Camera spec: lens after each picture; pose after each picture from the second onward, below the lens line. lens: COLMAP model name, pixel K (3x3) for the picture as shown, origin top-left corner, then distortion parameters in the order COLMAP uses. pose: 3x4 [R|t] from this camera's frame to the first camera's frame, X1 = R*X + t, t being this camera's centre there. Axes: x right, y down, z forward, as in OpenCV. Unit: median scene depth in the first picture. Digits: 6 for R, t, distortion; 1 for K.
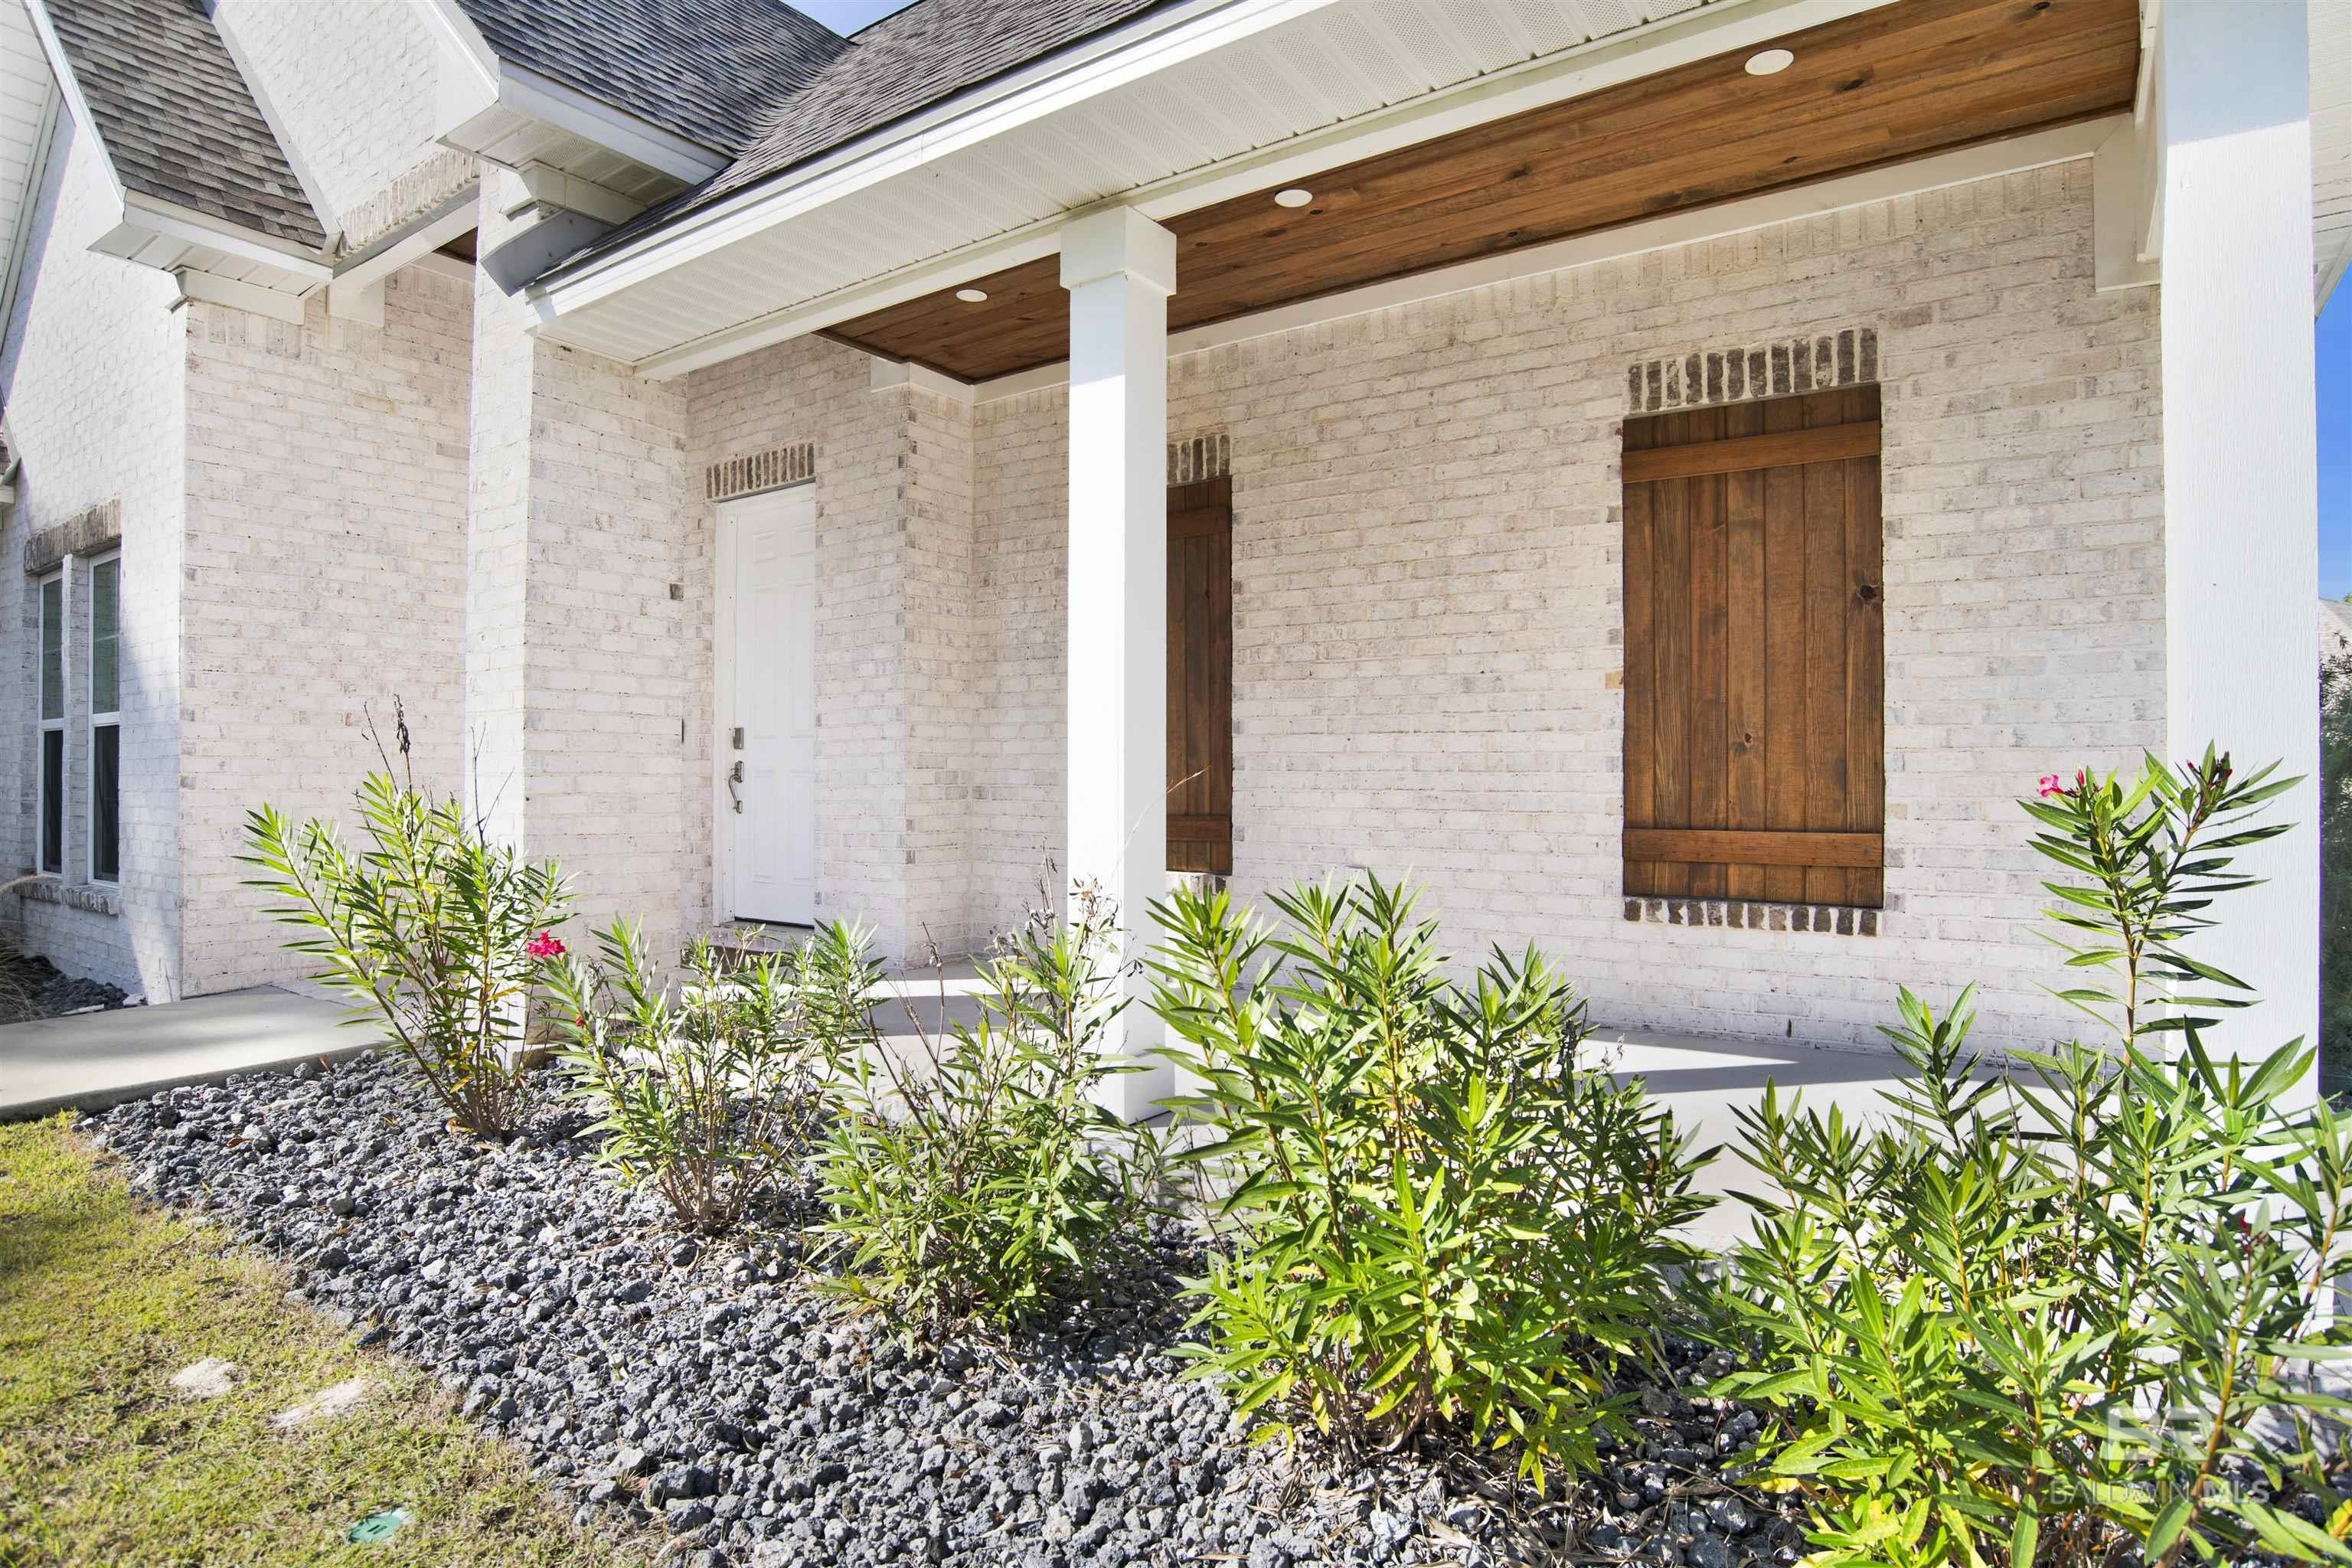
lens RADIAL K [[1275.5, 0, 1166.9], [0, 1275.5, 767.6], [0, 0, 1]] dist [-0.079188, 0.032157]
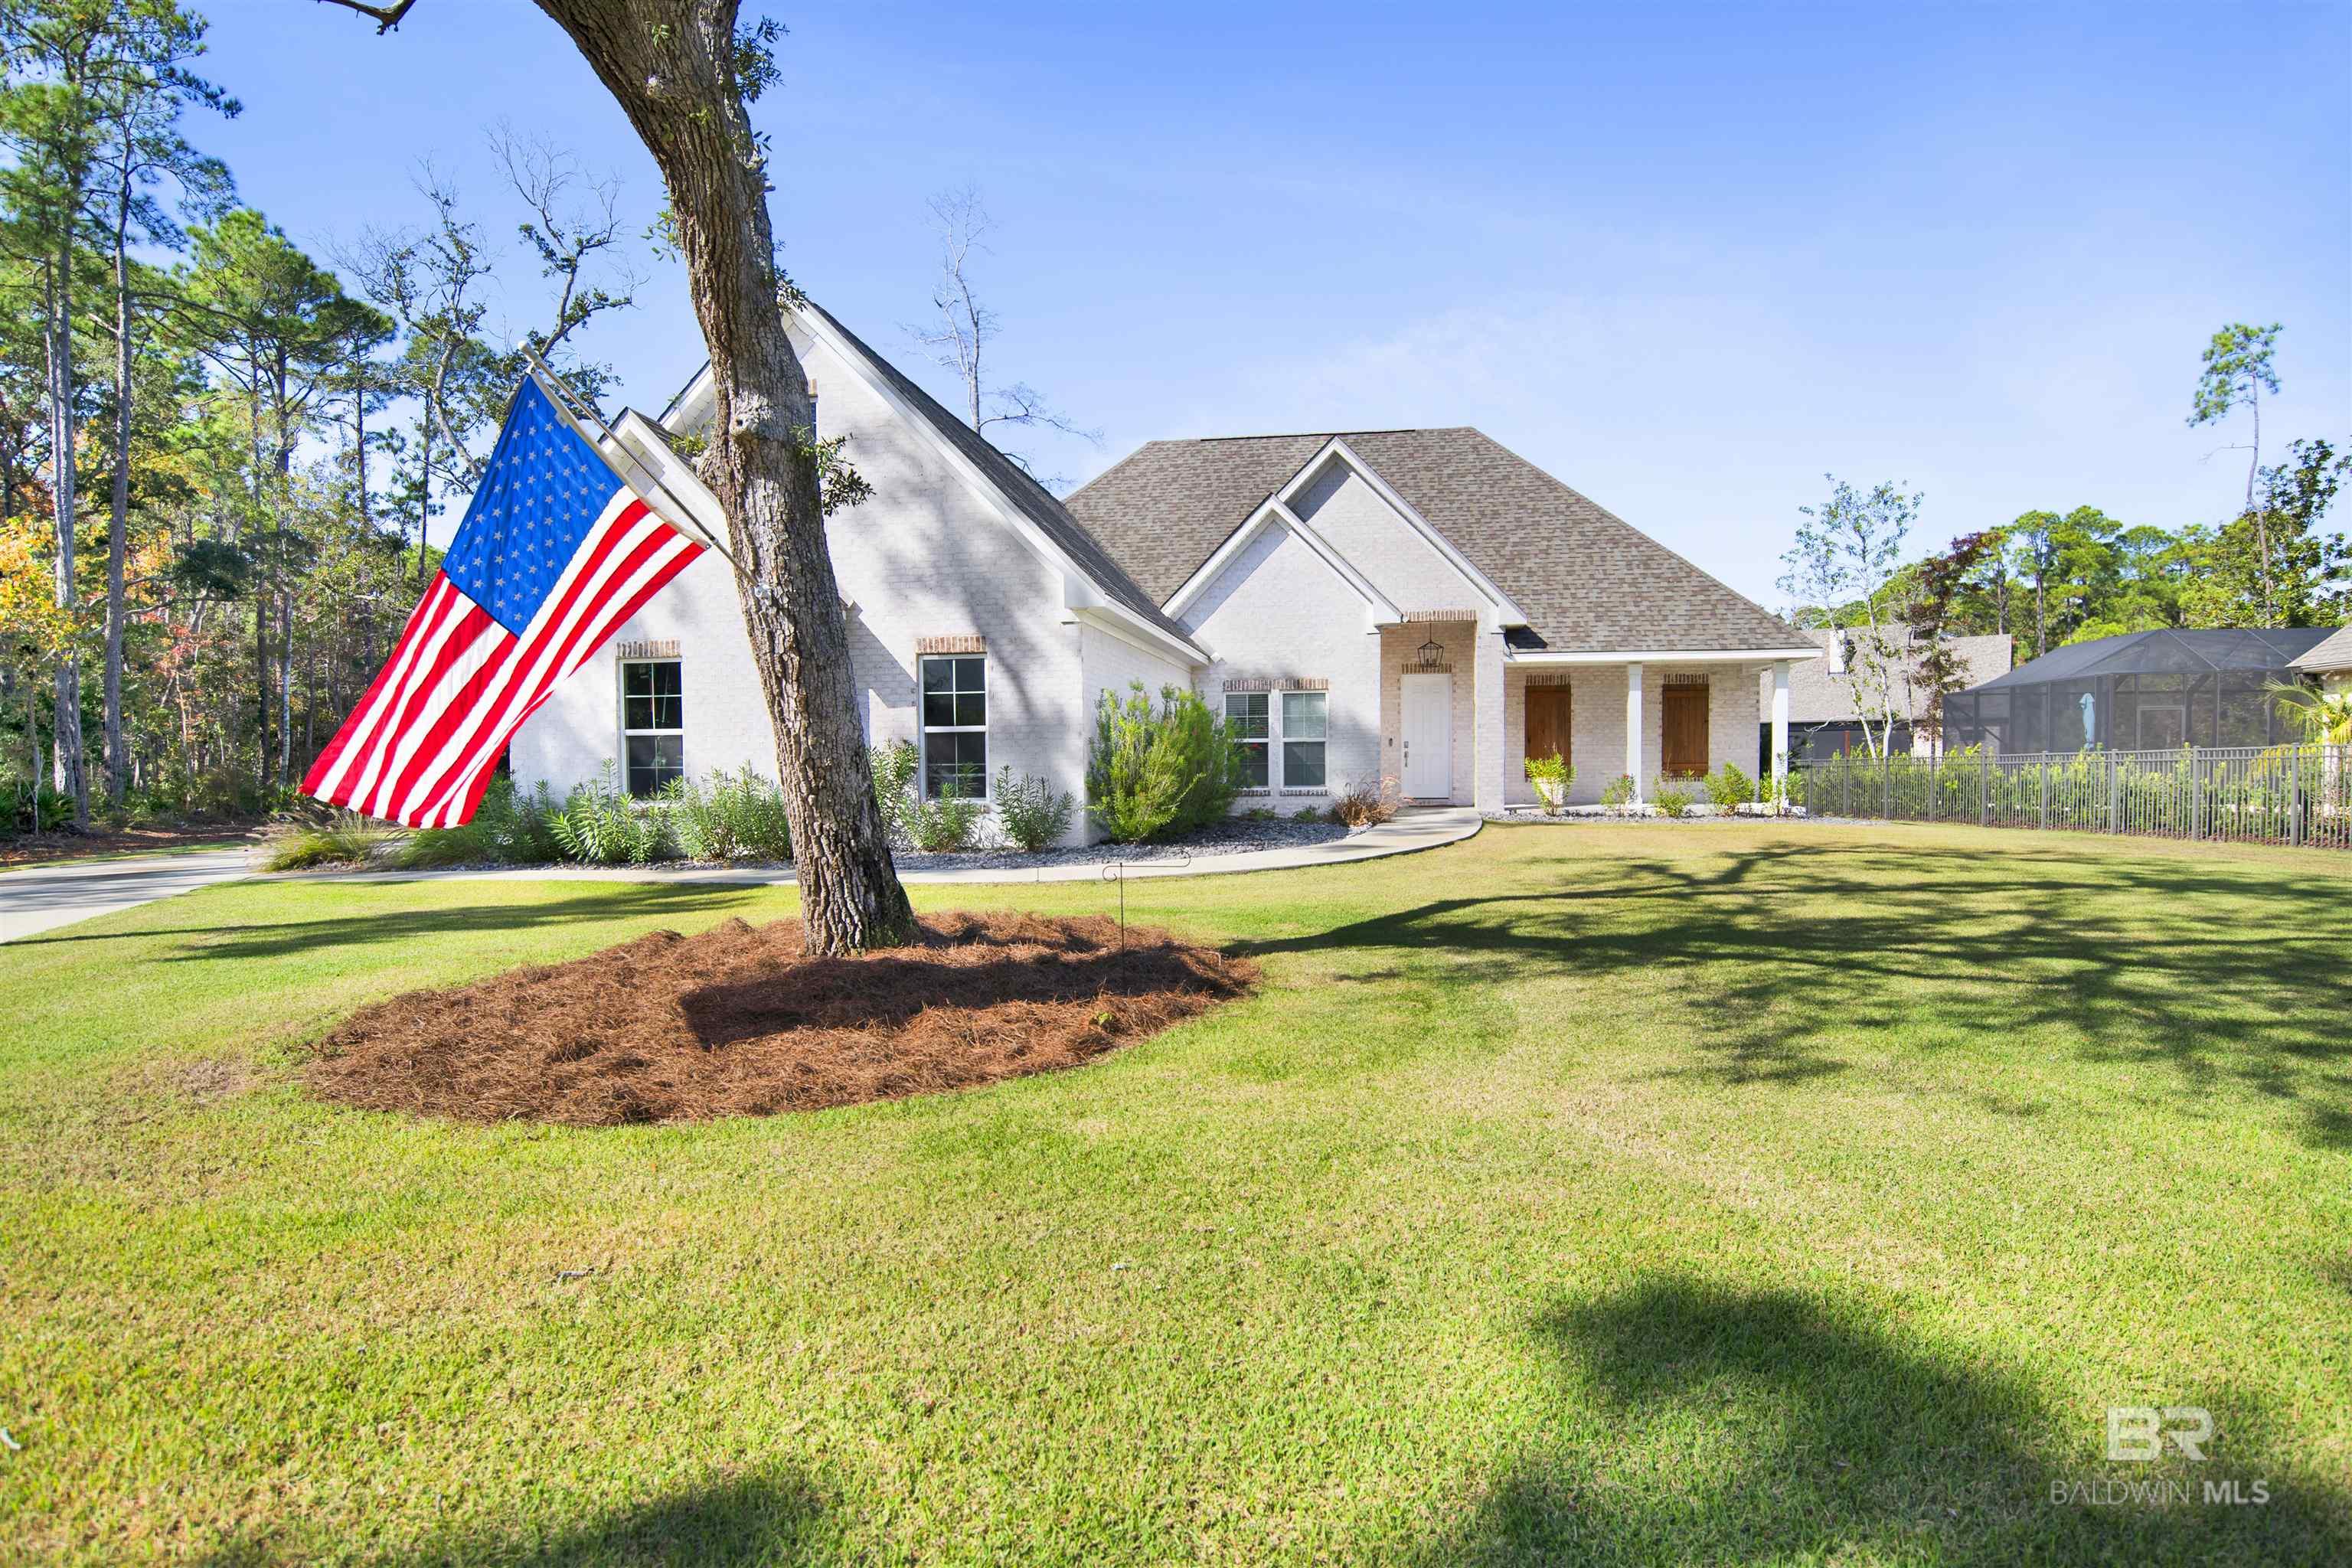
lens RADIAL K [[1245.3, 0, 1192.9], [0, 1245.3, 776.3], [0, 0, 1]] dist [-0.069570, 0.023048]
pose [[0.894671, -0.013157, 0.446533, -3.337240], [0.004126, 0.999767, 0.021191, -0.015306], [-0.446707, -0.017117, 0.894516, -2.454444]]
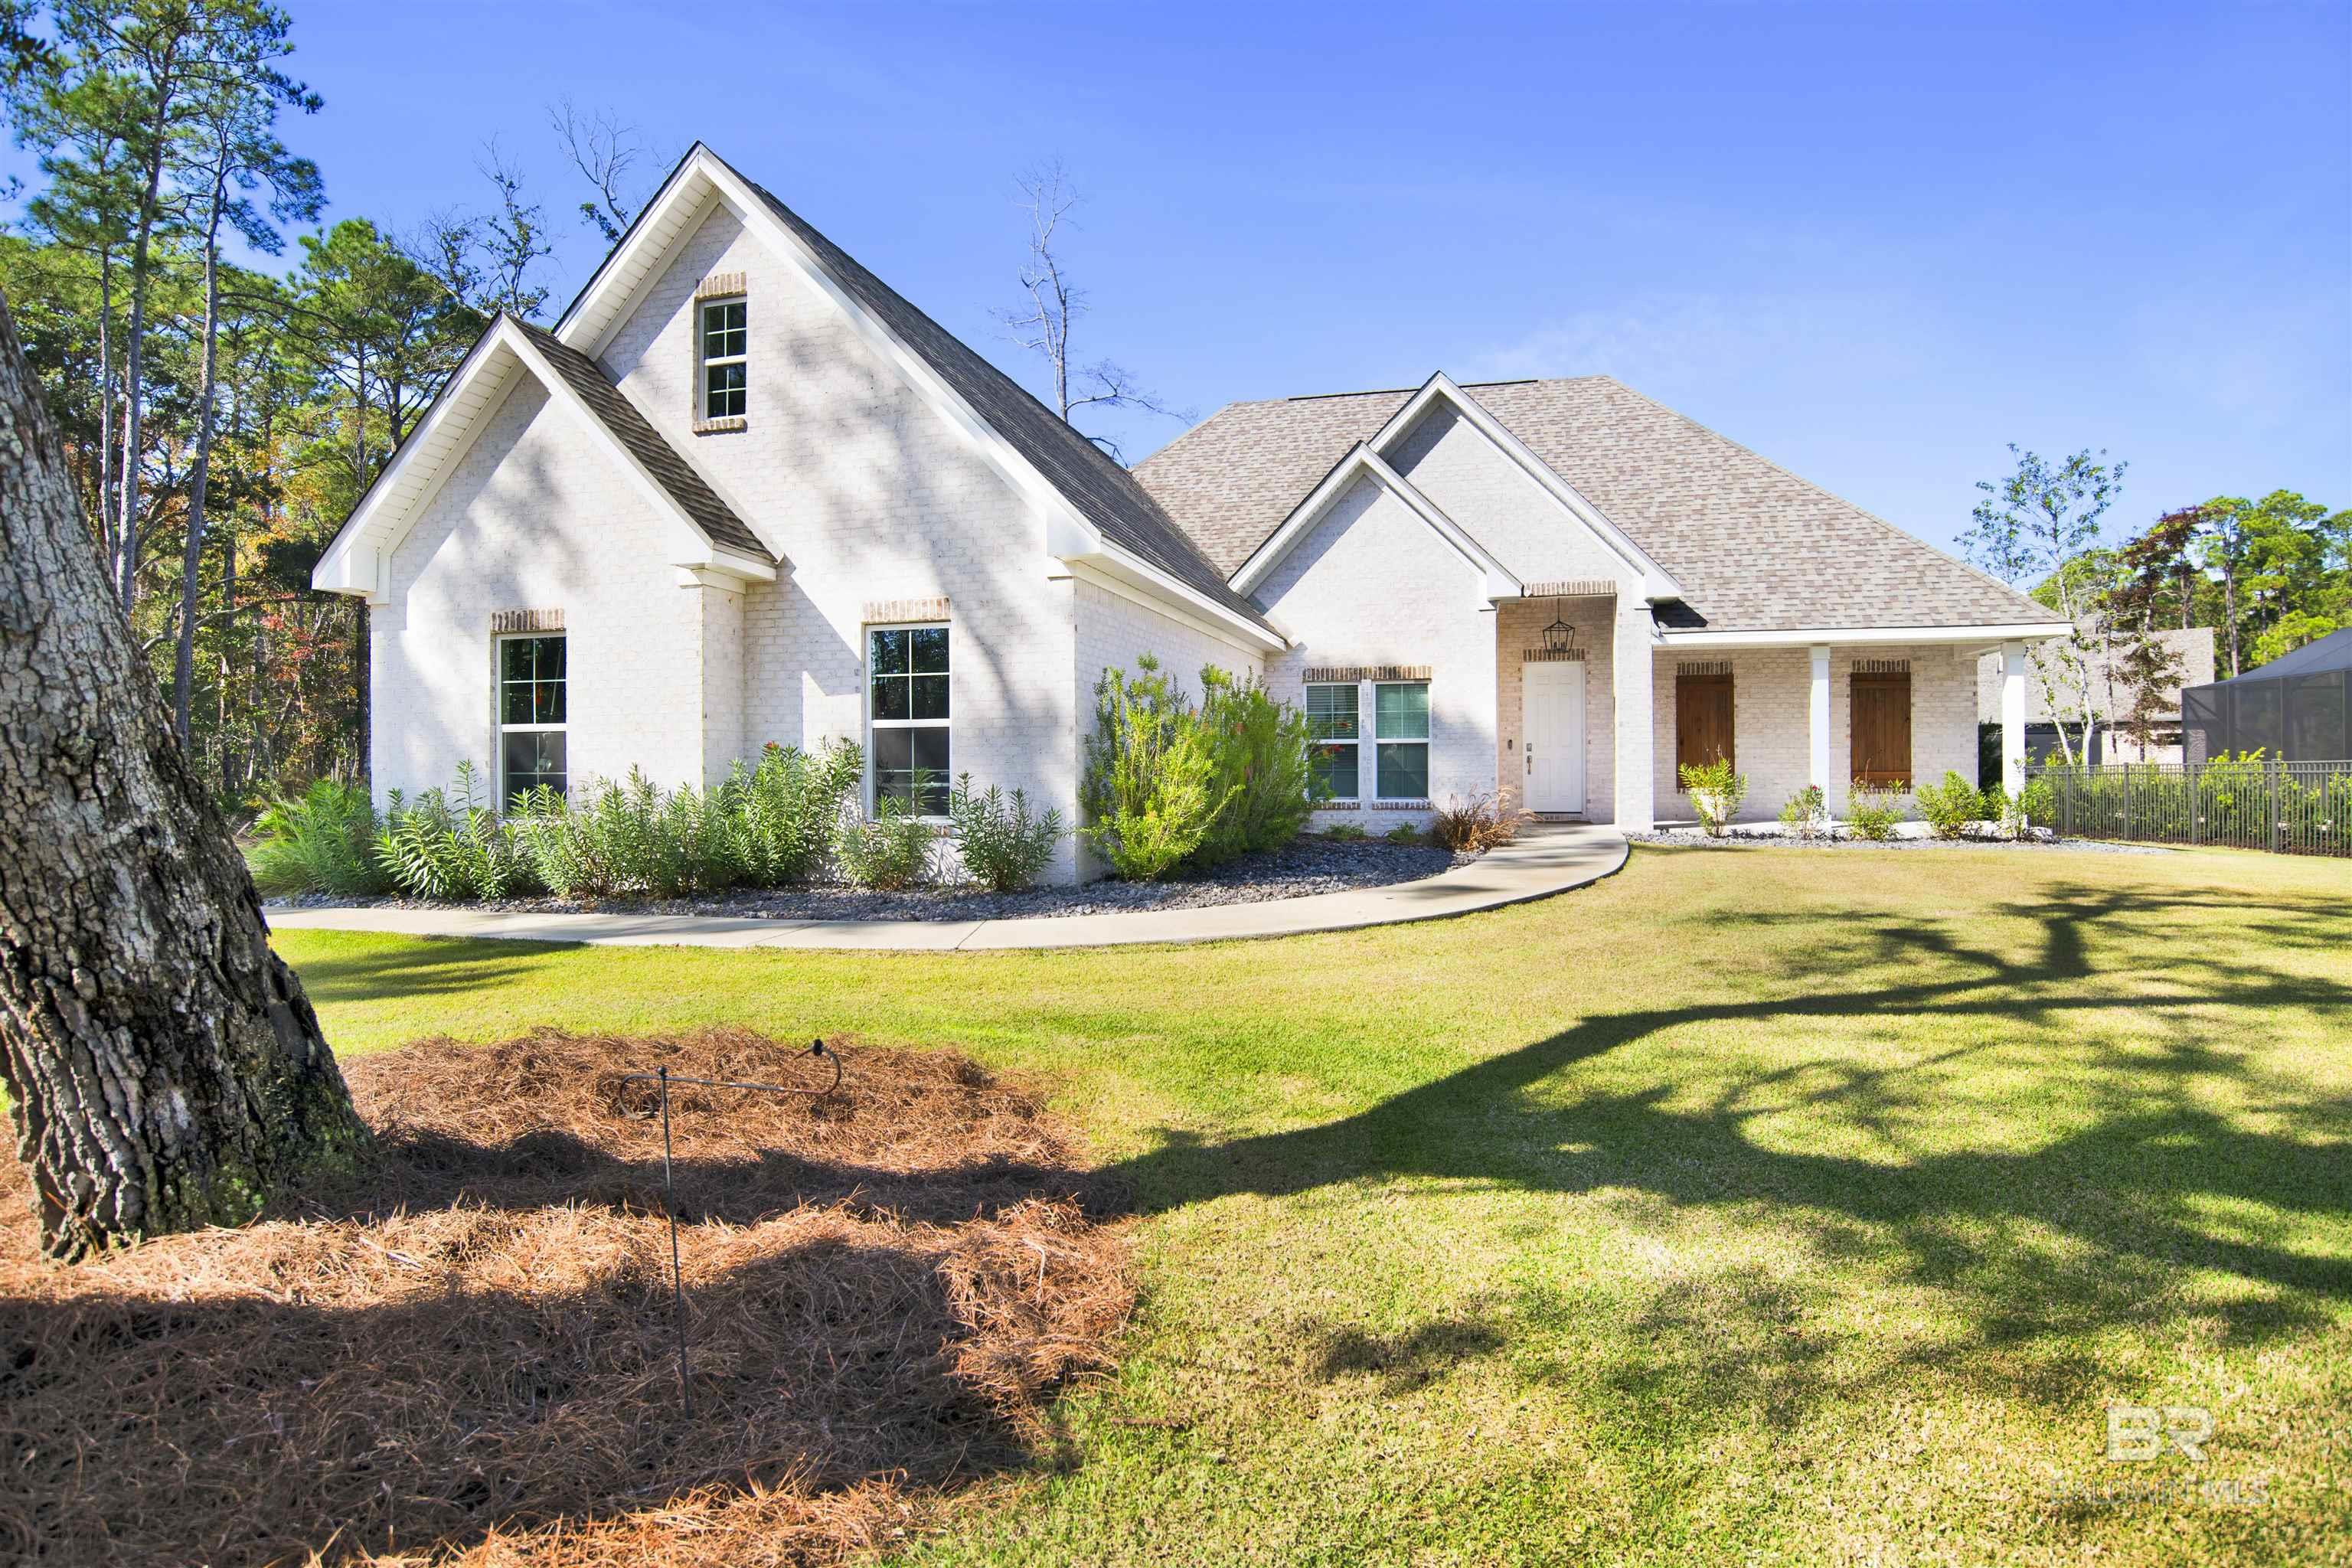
lens RADIAL K [[1219.0, 0, 1191.7], [0, 1219.0, 747.5], [0, 0, 1]] dist [-0.067149, 0.021466]
pose [[0.935767, 0.000487, 0.352617, -2.837036], [0.001874, 0.999978, -0.006353, -0.009873], [-0.352613, 0.006606, 0.935746, -1.783865]]
